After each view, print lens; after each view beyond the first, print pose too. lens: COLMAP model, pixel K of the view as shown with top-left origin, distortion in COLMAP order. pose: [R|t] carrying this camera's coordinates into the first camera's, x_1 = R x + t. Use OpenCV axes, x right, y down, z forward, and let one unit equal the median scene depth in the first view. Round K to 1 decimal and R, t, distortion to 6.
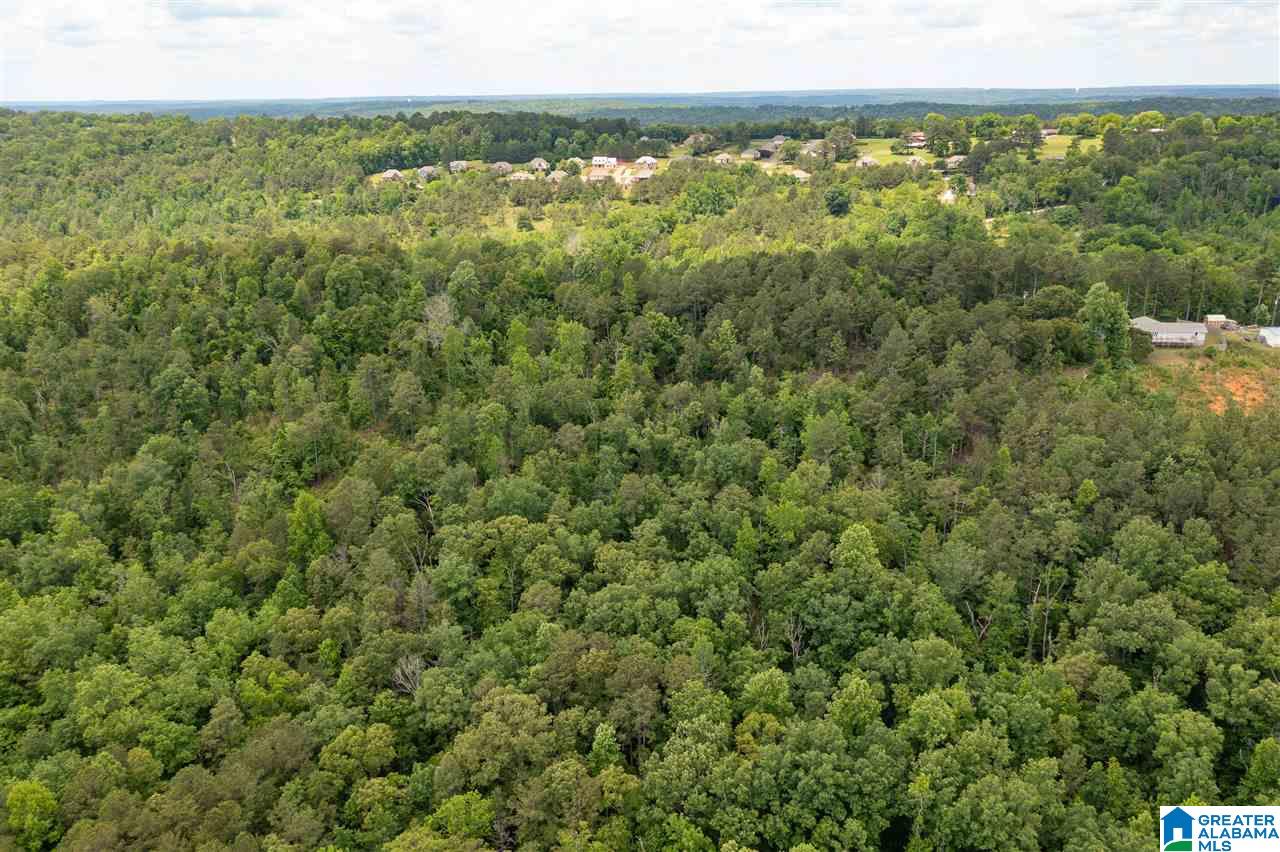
lens RADIAL K [[1006.4, 0, 640.0], [0, 1006.4, 426.0], [0, 0, 1]] dist [-0.001880, -0.004644]
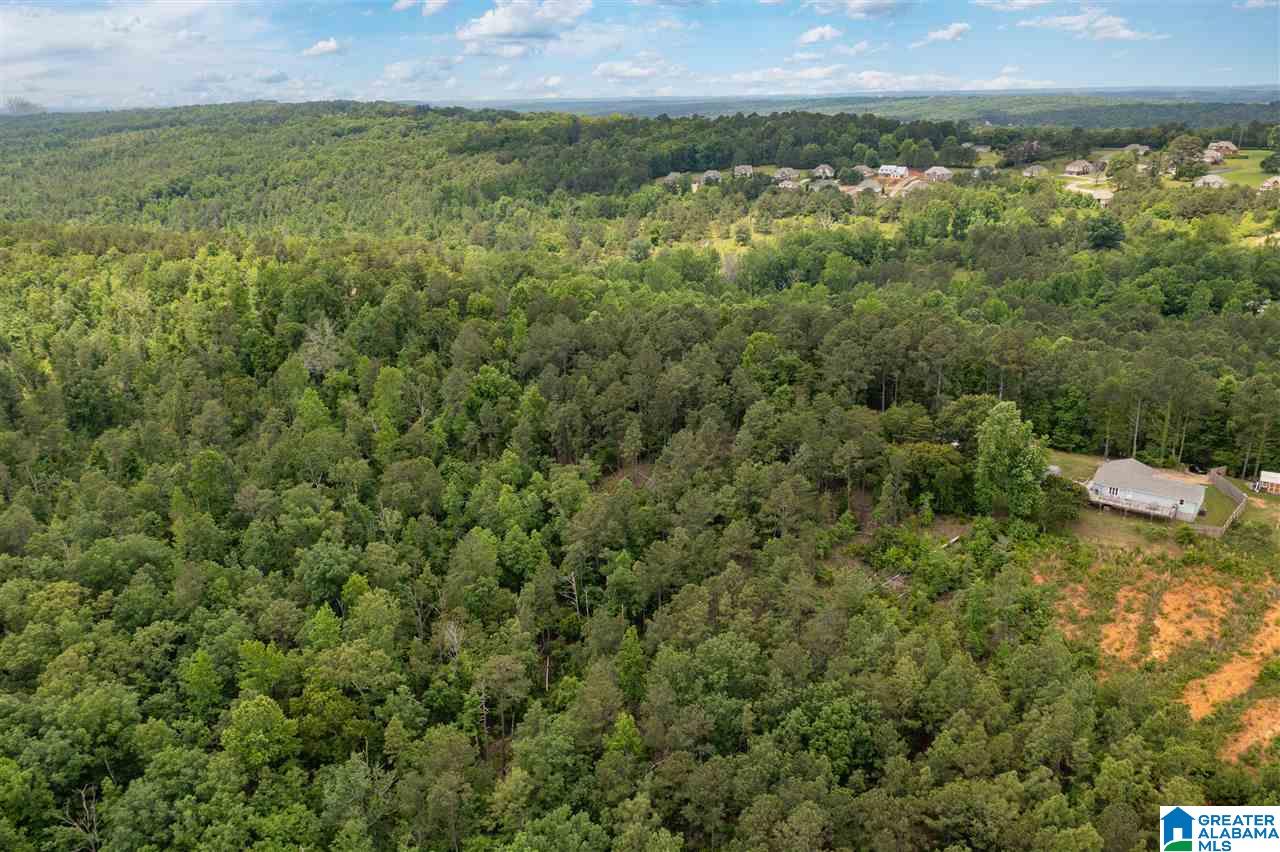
lens RADIAL K [[1006.4, 0, 640.0], [0, 1006.4, 426.0], [0, 0, 1]] dist [-0.001880, -0.004644]
pose [[0.905811, 0.133131, -0.402221, 0.173504], [-0.131564, 0.990802, 0.031661, -0.039922], [0.402737, 0.024239, 0.914995, 0.102324]]
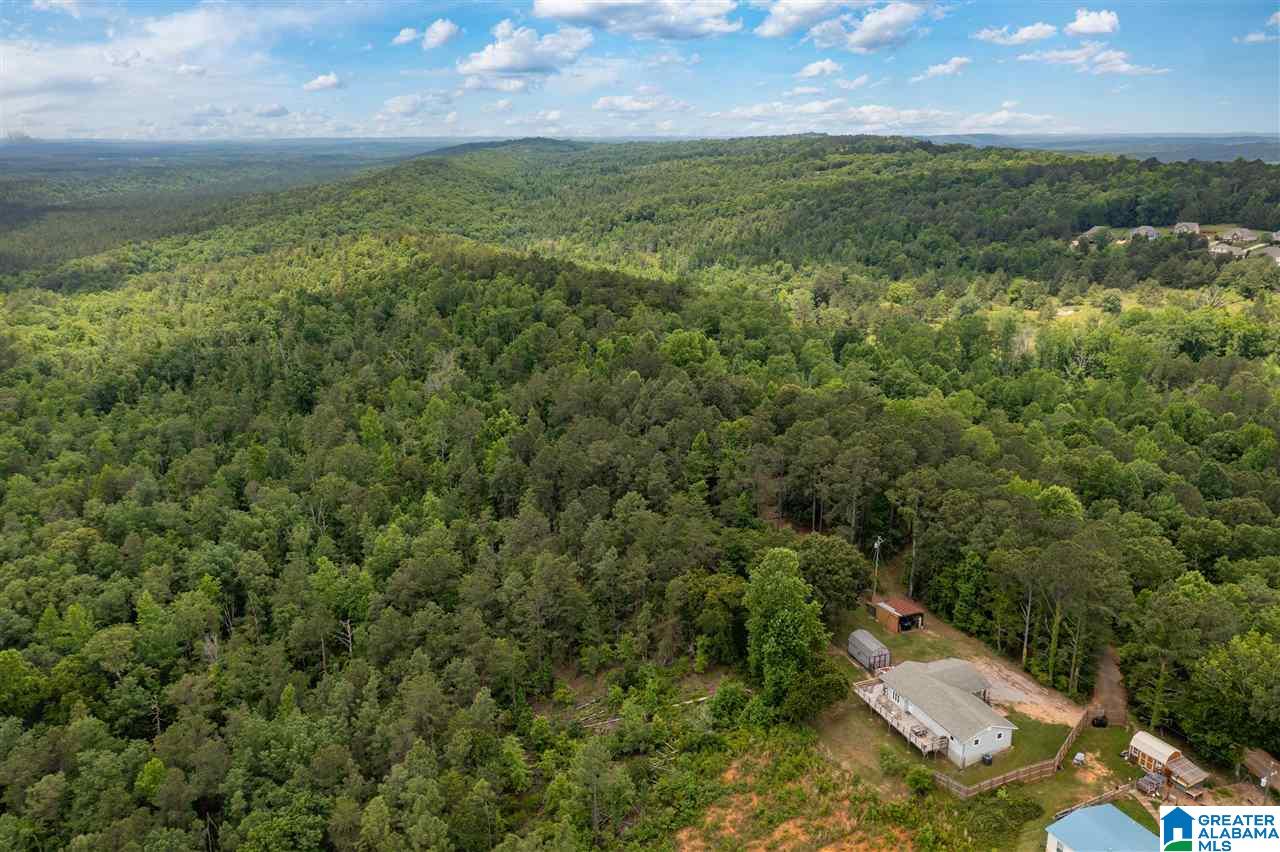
lens RADIAL K [[1006.4, 0, 640.0], [0, 1006.4, 426.0], [0, 0, 1]] dist [-0.001880, -0.004644]
pose [[0.554458, 0.243033, -0.795934, 0.281693], [-0.263835, 0.958406, 0.108853, -0.083429], [0.789283, 0.149641, 0.595516, 0.210186]]
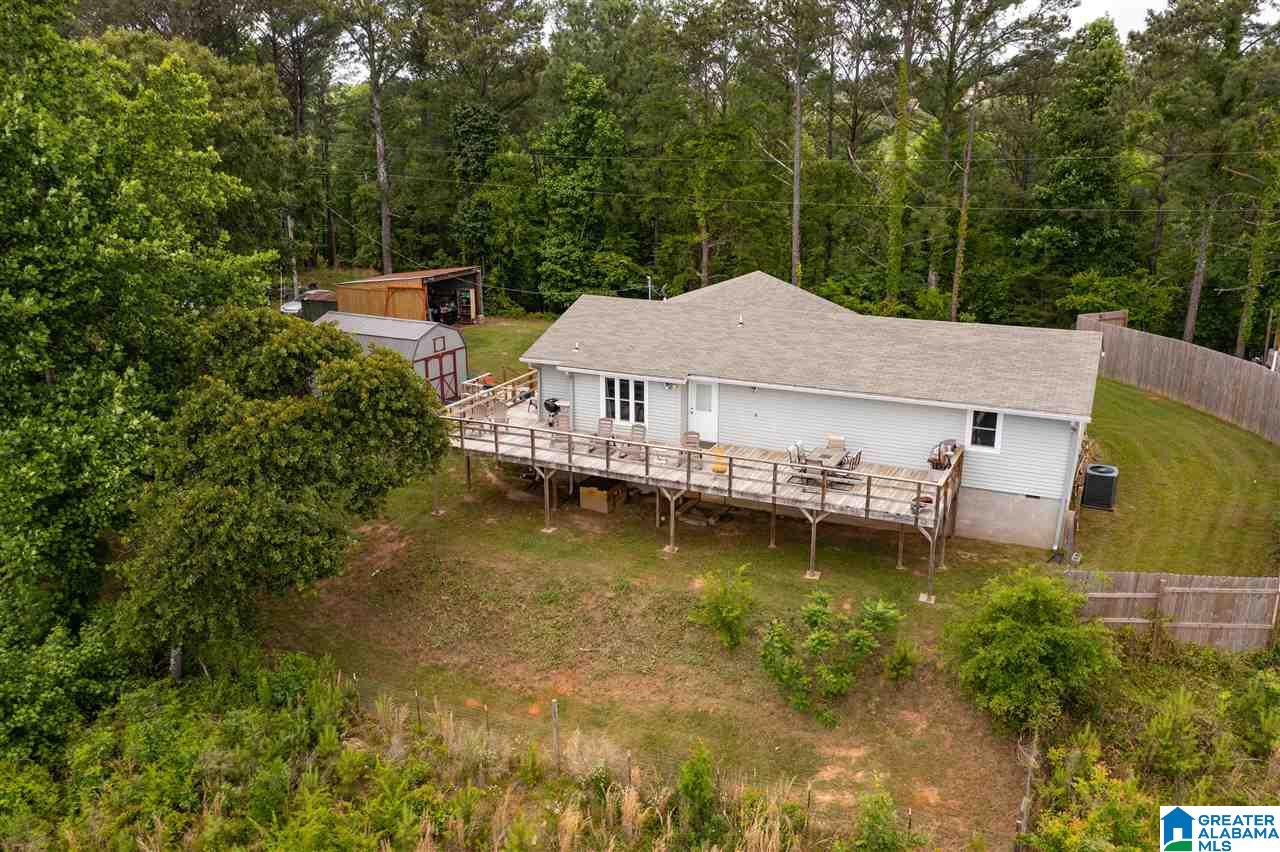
lens RADIAL K [[1006.4, 0, 640.0], [0, 1006.4, 426.0], [0, 0, 1]] dist [-0.001880, -0.004644]
pose [[0.971686, 0.081344, -0.221831, 0.190597], [-0.088165, 0.995884, -0.021003, -0.030394], [0.219209, 0.039966, 0.974859, 0.313820]]
